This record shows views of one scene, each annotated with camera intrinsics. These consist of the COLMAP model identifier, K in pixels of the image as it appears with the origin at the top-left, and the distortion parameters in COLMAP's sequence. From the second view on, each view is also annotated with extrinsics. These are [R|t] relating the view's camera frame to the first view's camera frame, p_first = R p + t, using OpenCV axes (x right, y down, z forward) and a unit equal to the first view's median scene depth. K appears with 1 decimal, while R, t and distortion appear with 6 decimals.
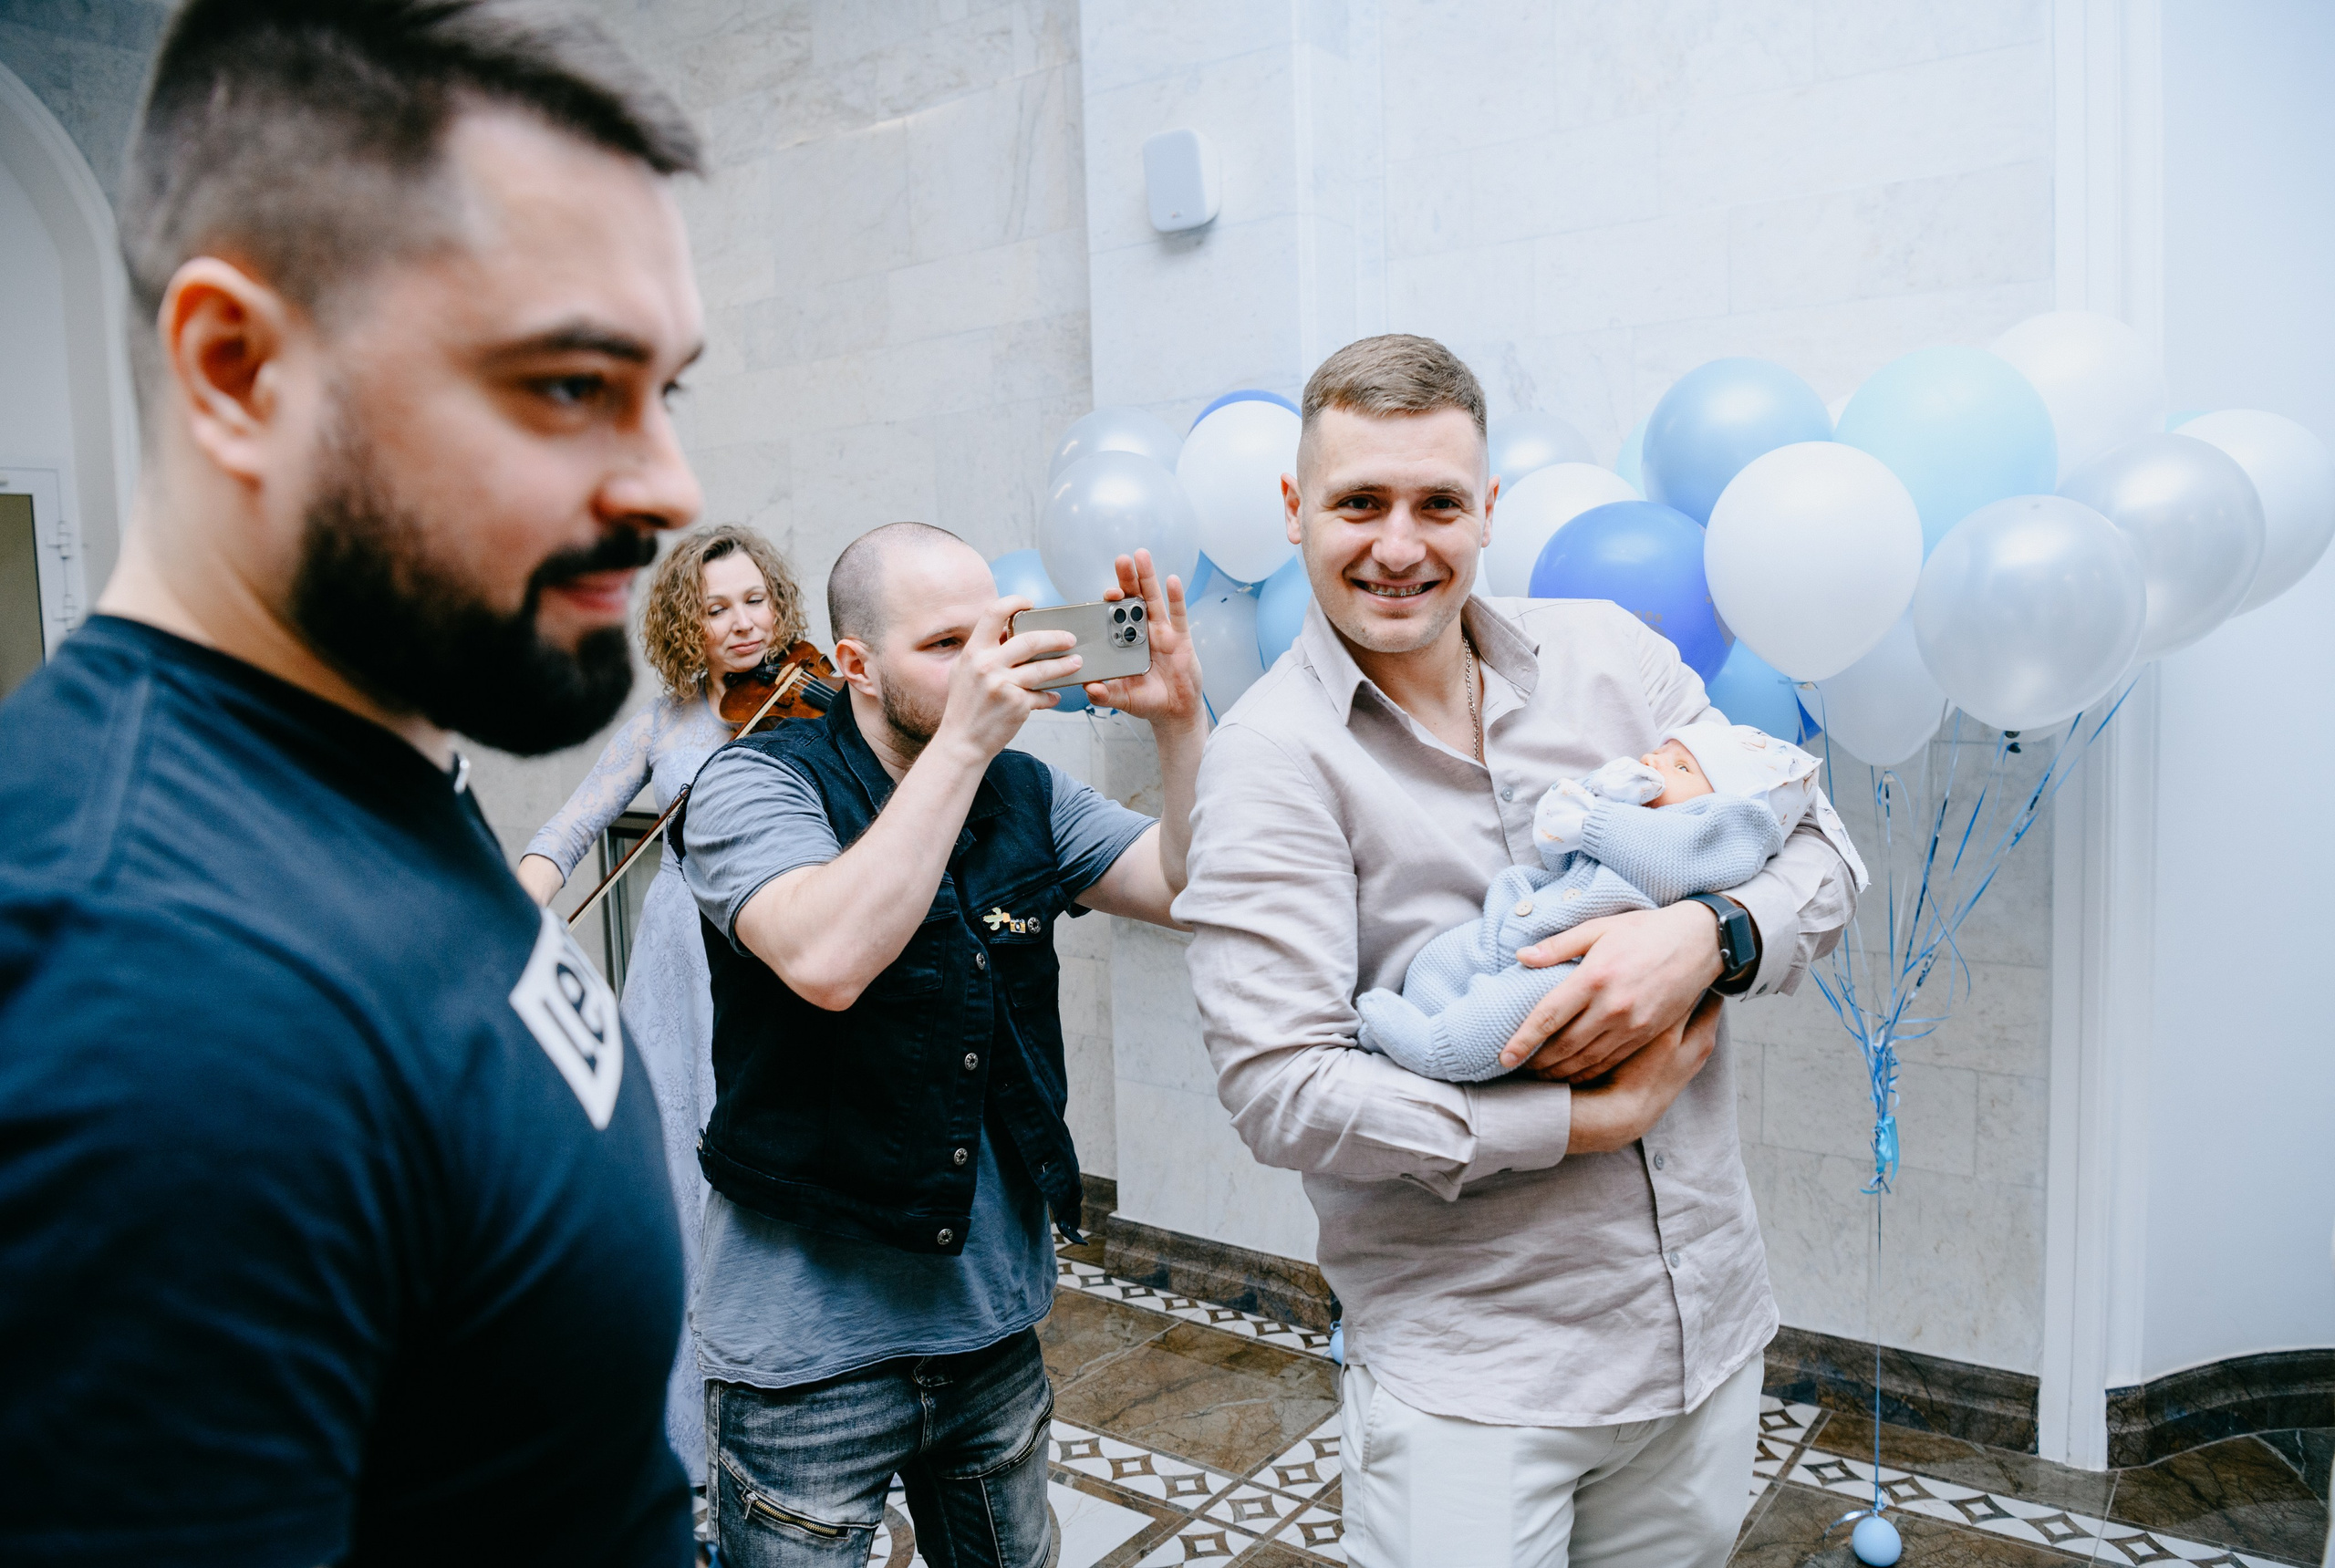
lens RADIAL K [[1669.5, 0, 1158.6], [0, 1669.5, 774.7], [0, 0, 1]] dist [-0.072910, 0.024076]
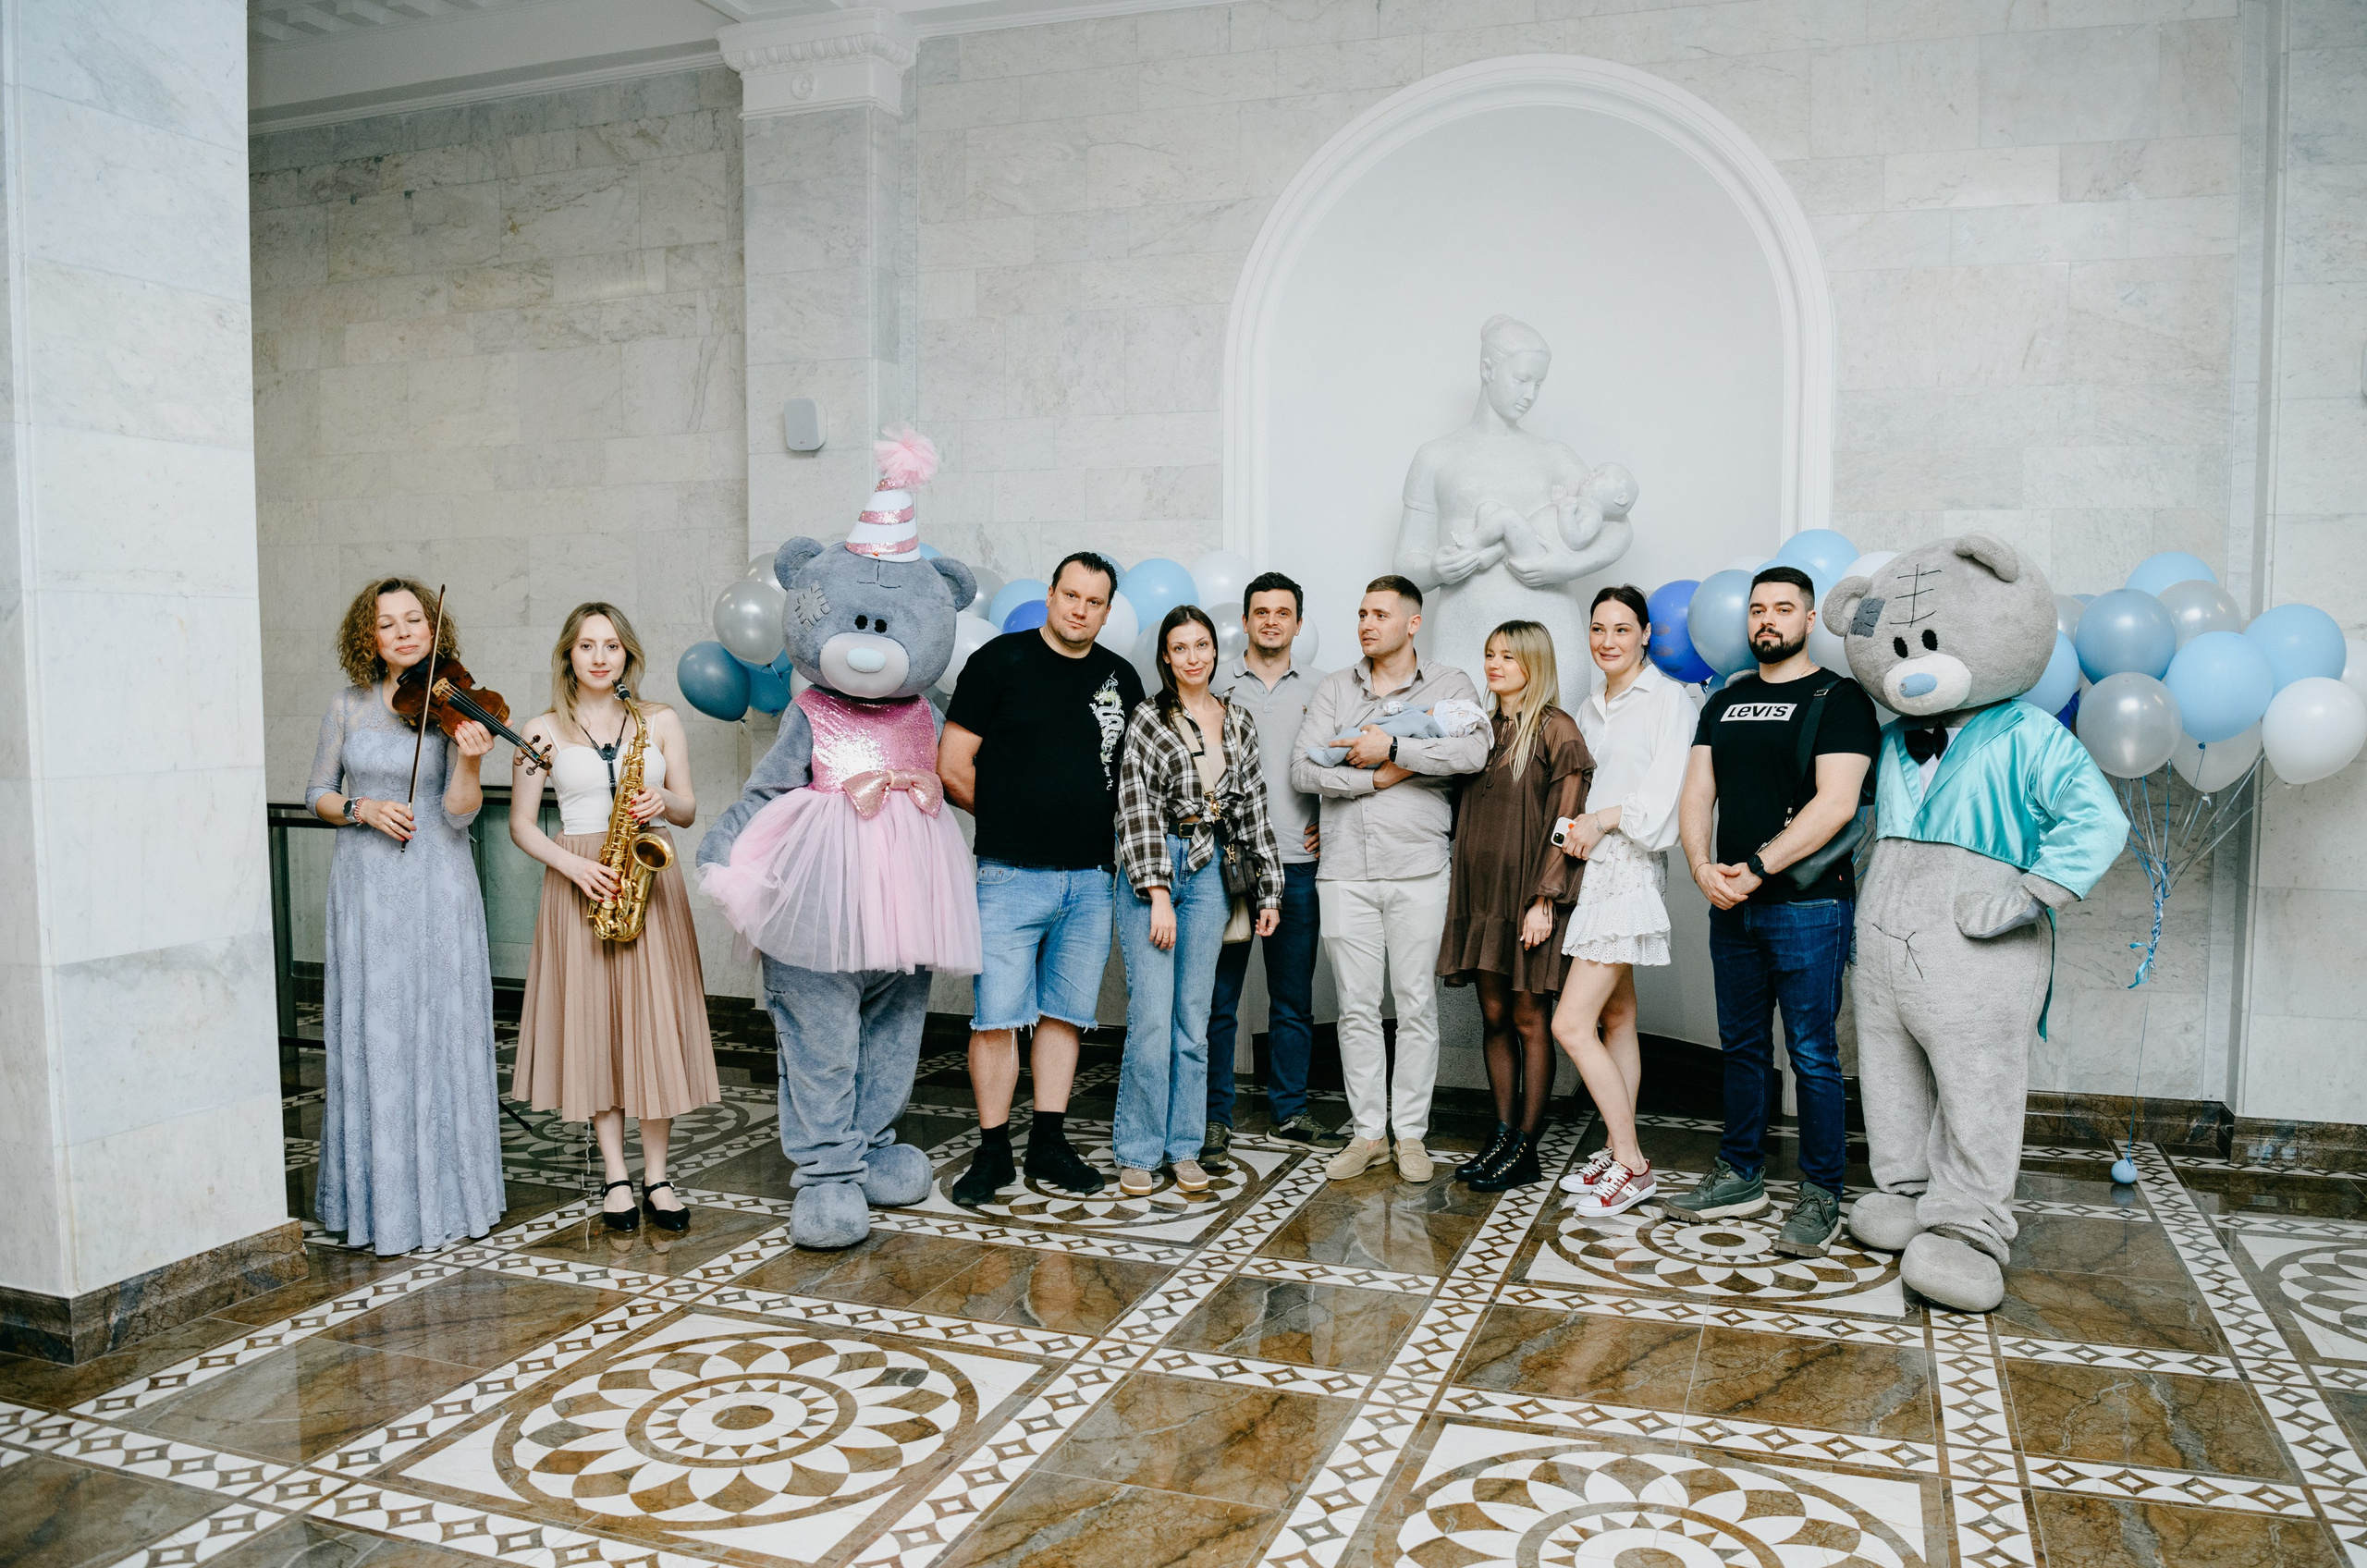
lens RADIAL K [[1764.1, 0, 1274.8], [0, 1764.1, 815.4], [0, 0, 1]] dist [-0.067509, 0.009983]
pose [[0.946597, 0.008354, 0.322310, -0.129243], [-0.003723, 0.999881, -0.014981, 0.115547], [-0.322396, 0.012981, 0.946516, -1.122597]]
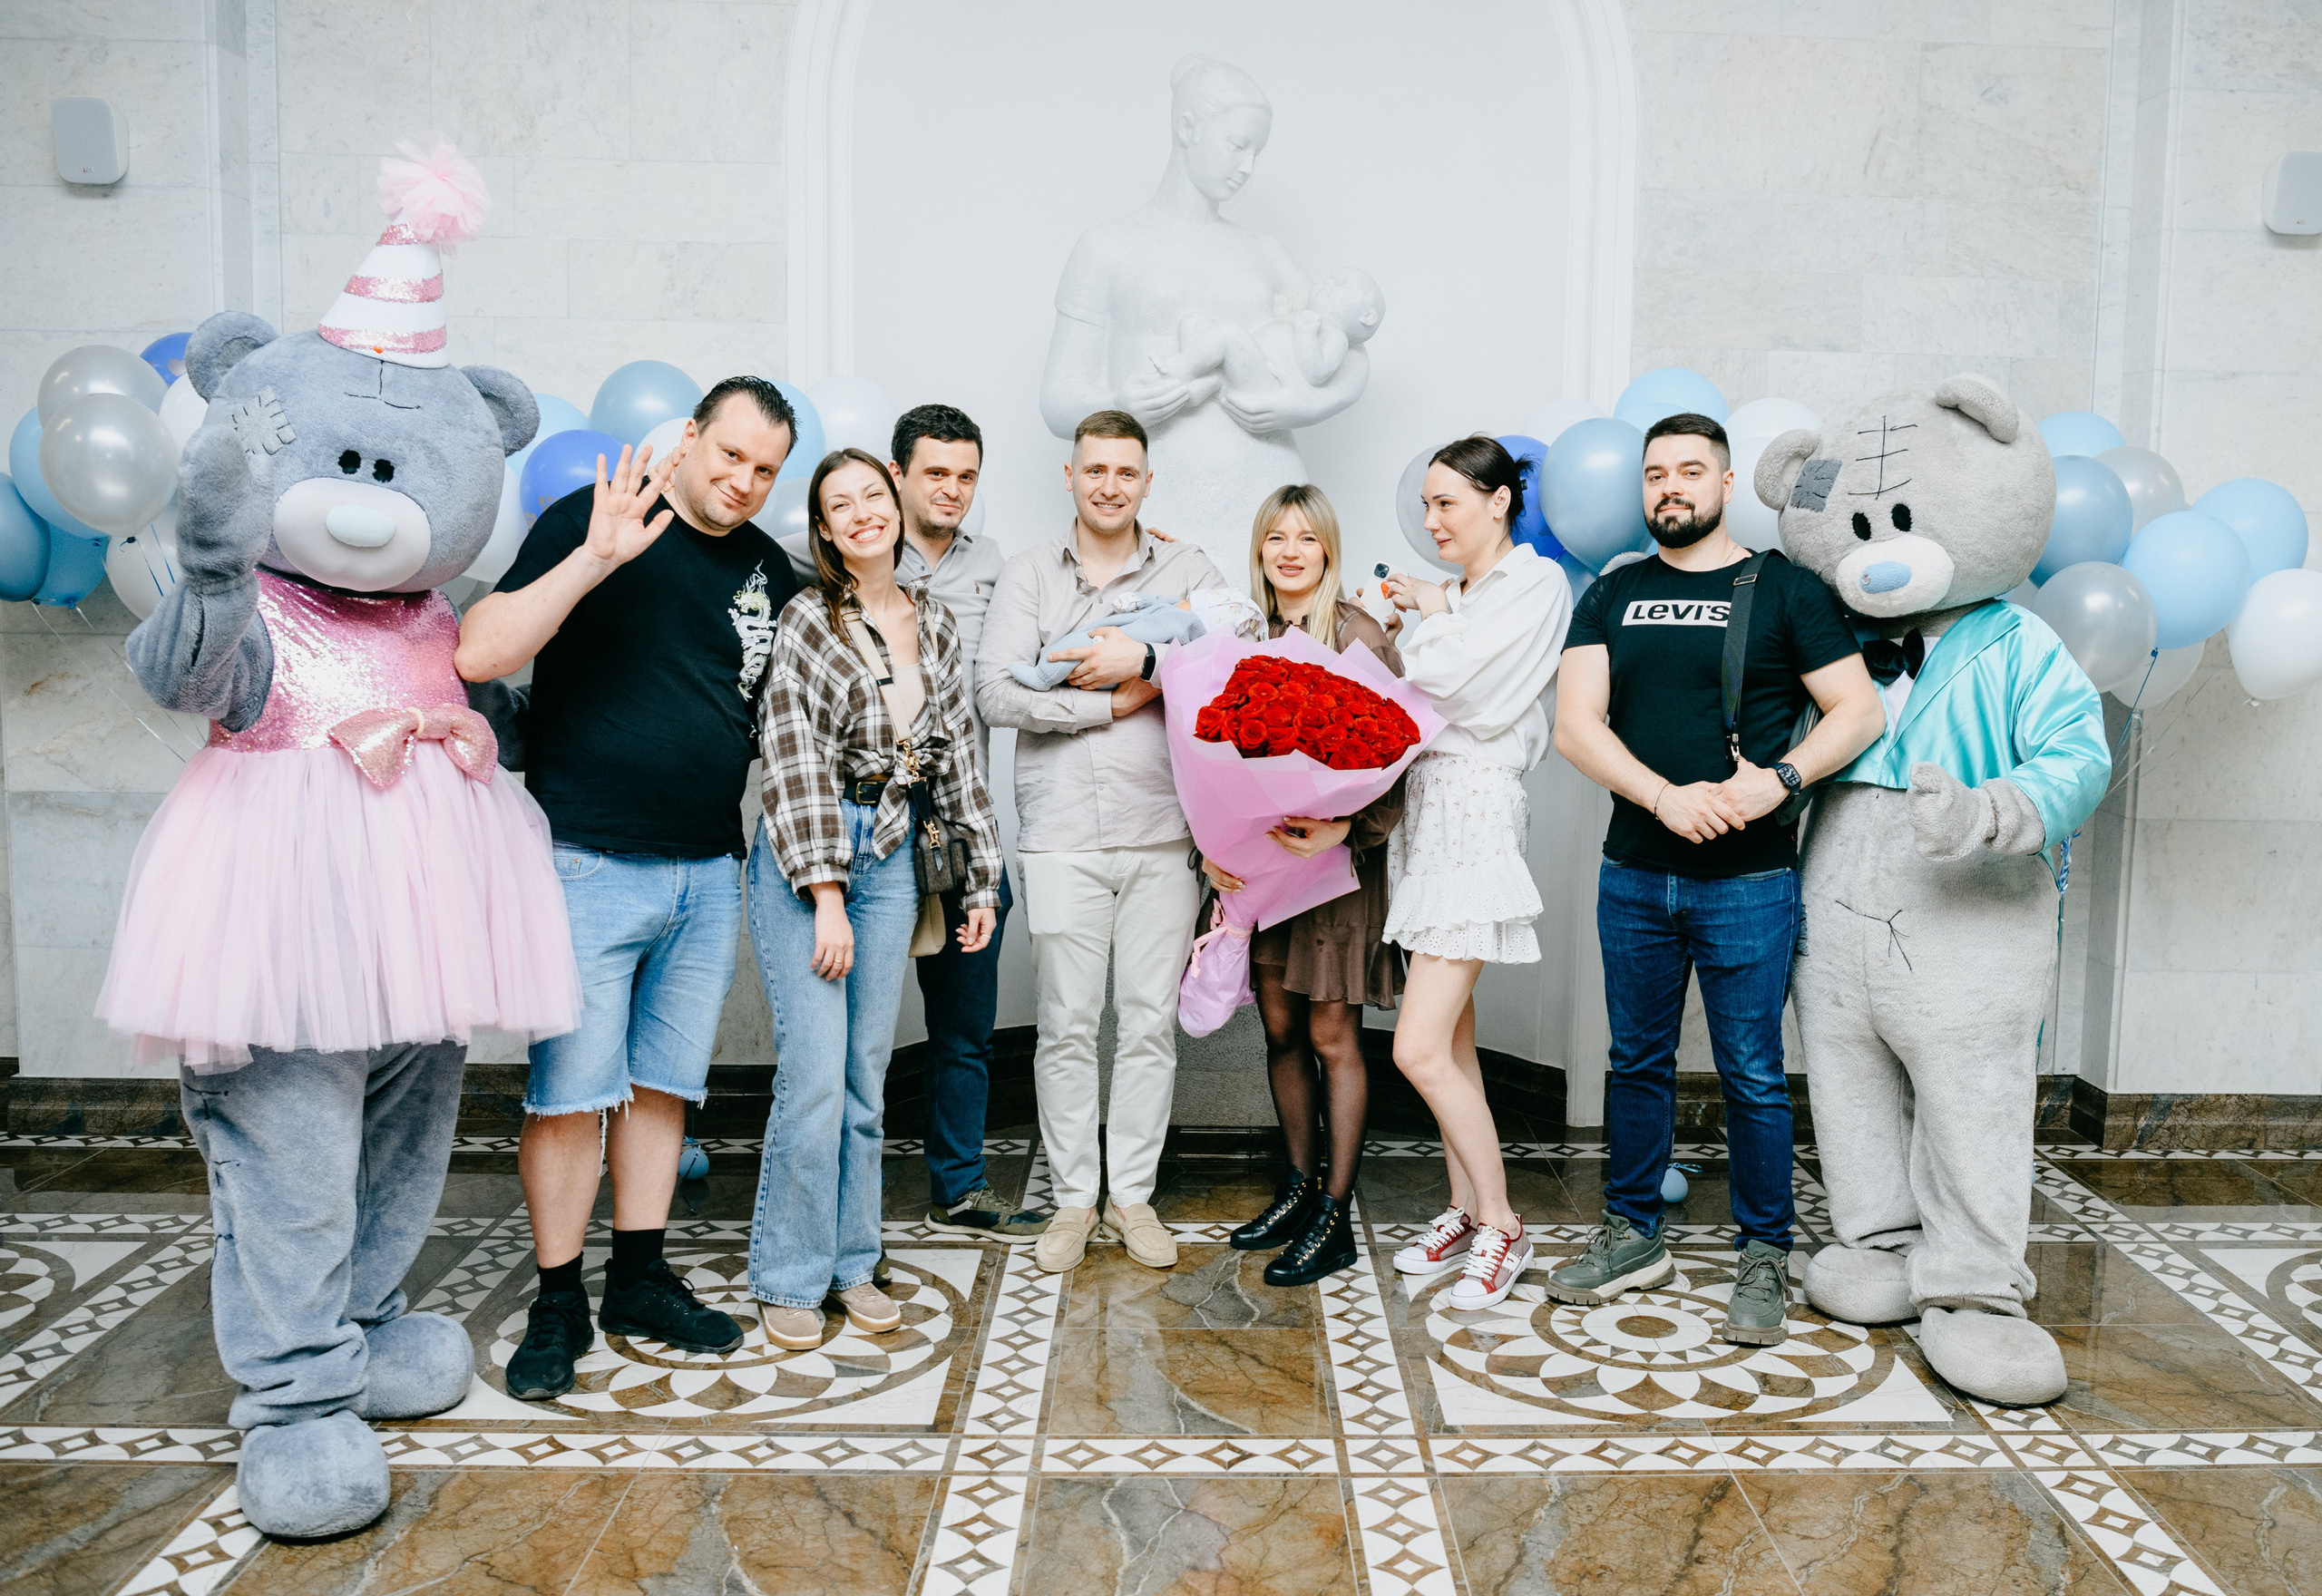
lens RADIAL K [[2074.7, 0, 1268.9], [0, 2074.7, 786.9], [0, 0, 1]] dist [-0.054874, 0.025816]
pose [[0.777839, -0.028250, 0.627829, -0.278886], [0.017975, 0.999581, 0.022707, 0.078894], [-0.628207, -0.006377, 0.778020, -0.682302]]
